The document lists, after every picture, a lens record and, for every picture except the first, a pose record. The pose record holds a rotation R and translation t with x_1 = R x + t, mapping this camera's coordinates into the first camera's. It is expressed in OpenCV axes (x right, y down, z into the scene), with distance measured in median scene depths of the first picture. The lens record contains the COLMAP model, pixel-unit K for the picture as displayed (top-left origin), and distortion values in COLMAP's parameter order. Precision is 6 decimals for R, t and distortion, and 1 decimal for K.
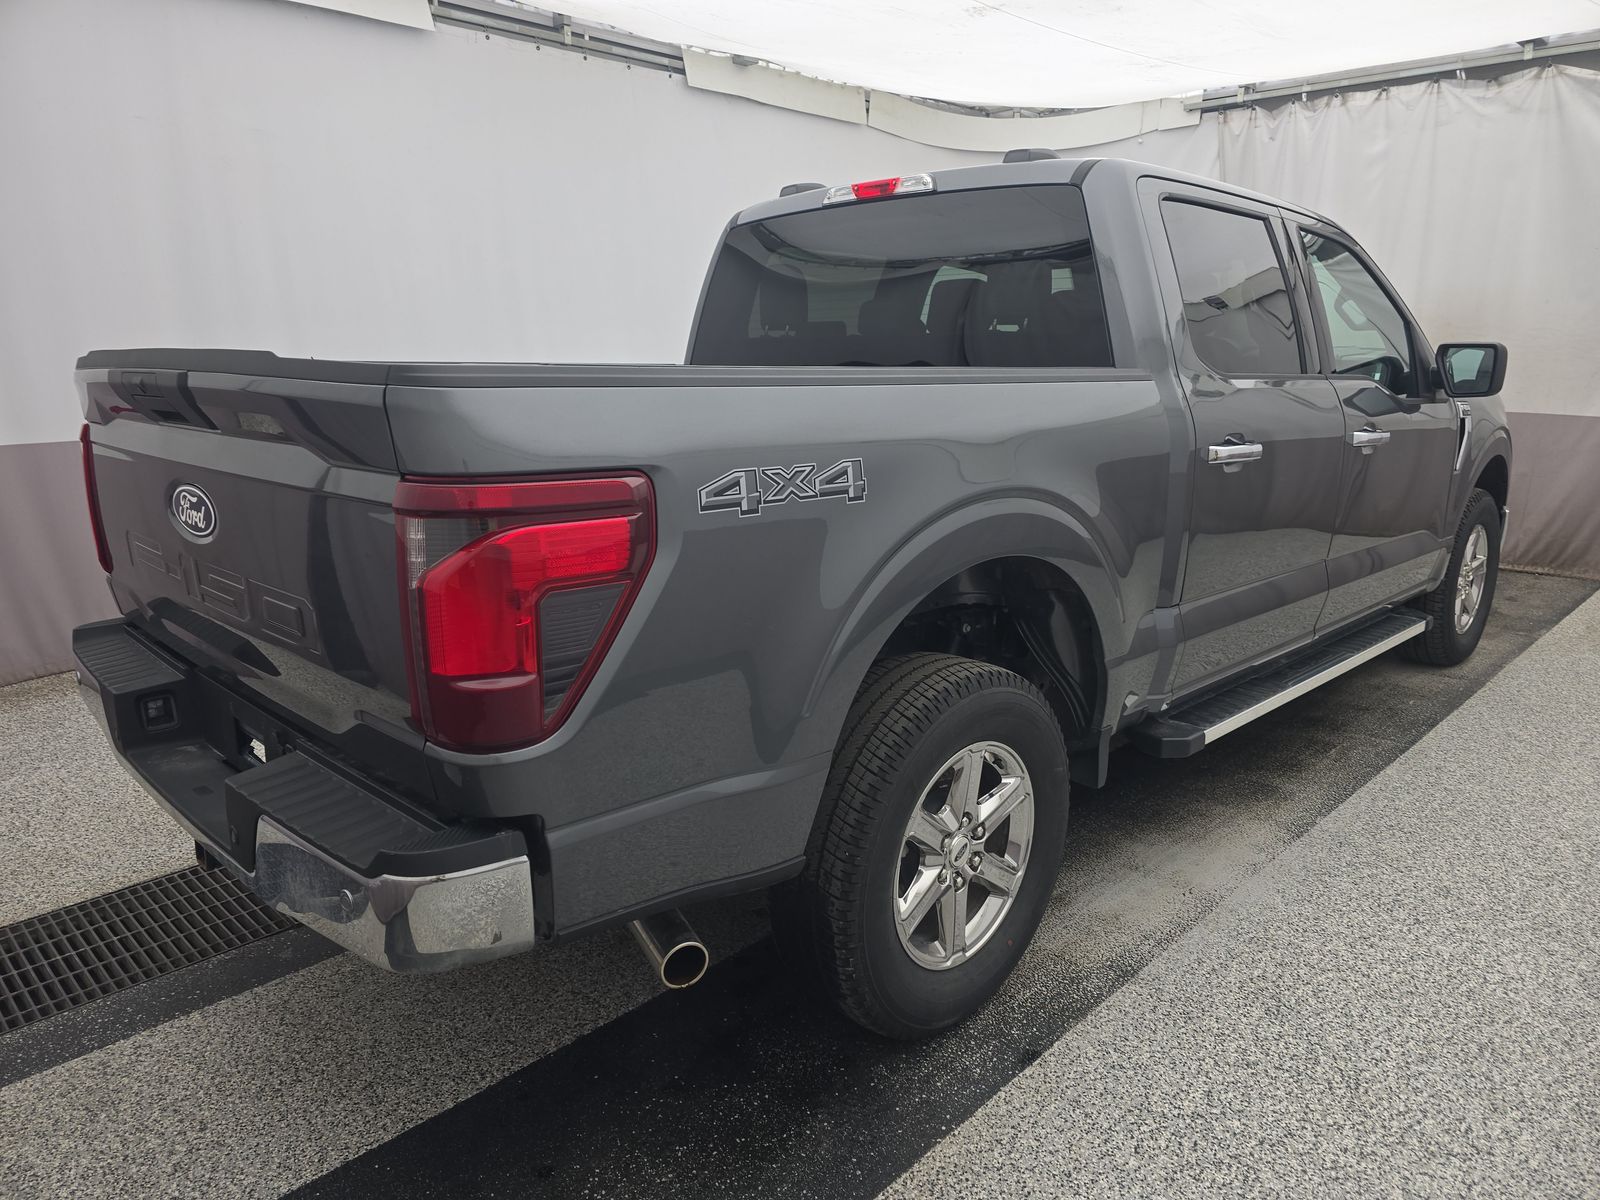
lens RADIAL K [[1079.3, 0, 797.0], [0, 1079.3, 595.1], [0, 0, 1]] dist [0.043682, -0.031196]
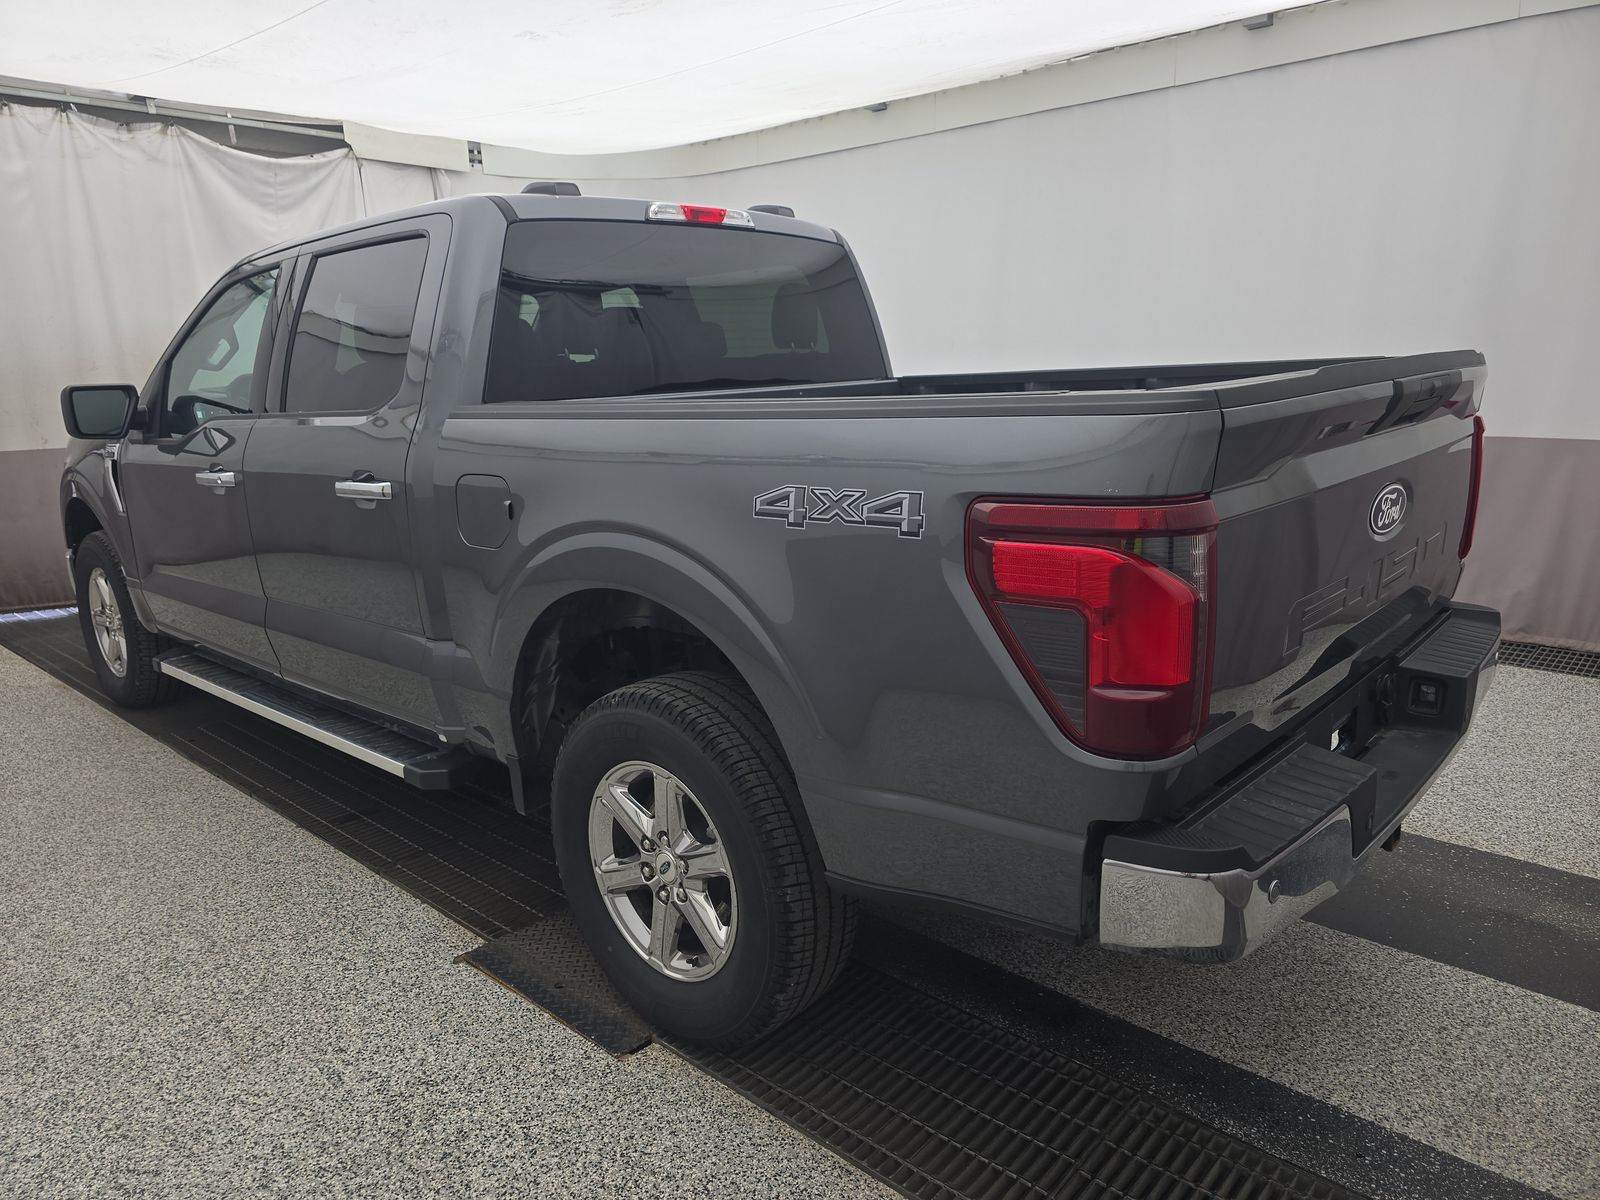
lens RADIAL K [[1079.3, 0, 788.8], [0, 1079.3, 603.1], [0, 0, 1]] dist [0.043682, -0.031196]
pose [[-0.046723, -0.223381, 0.973611, -0.984263], [0.256980, 0.939182, 0.227814, -0.238971], [-0.965287, 0.260842, 0.013523, 0.985555]]
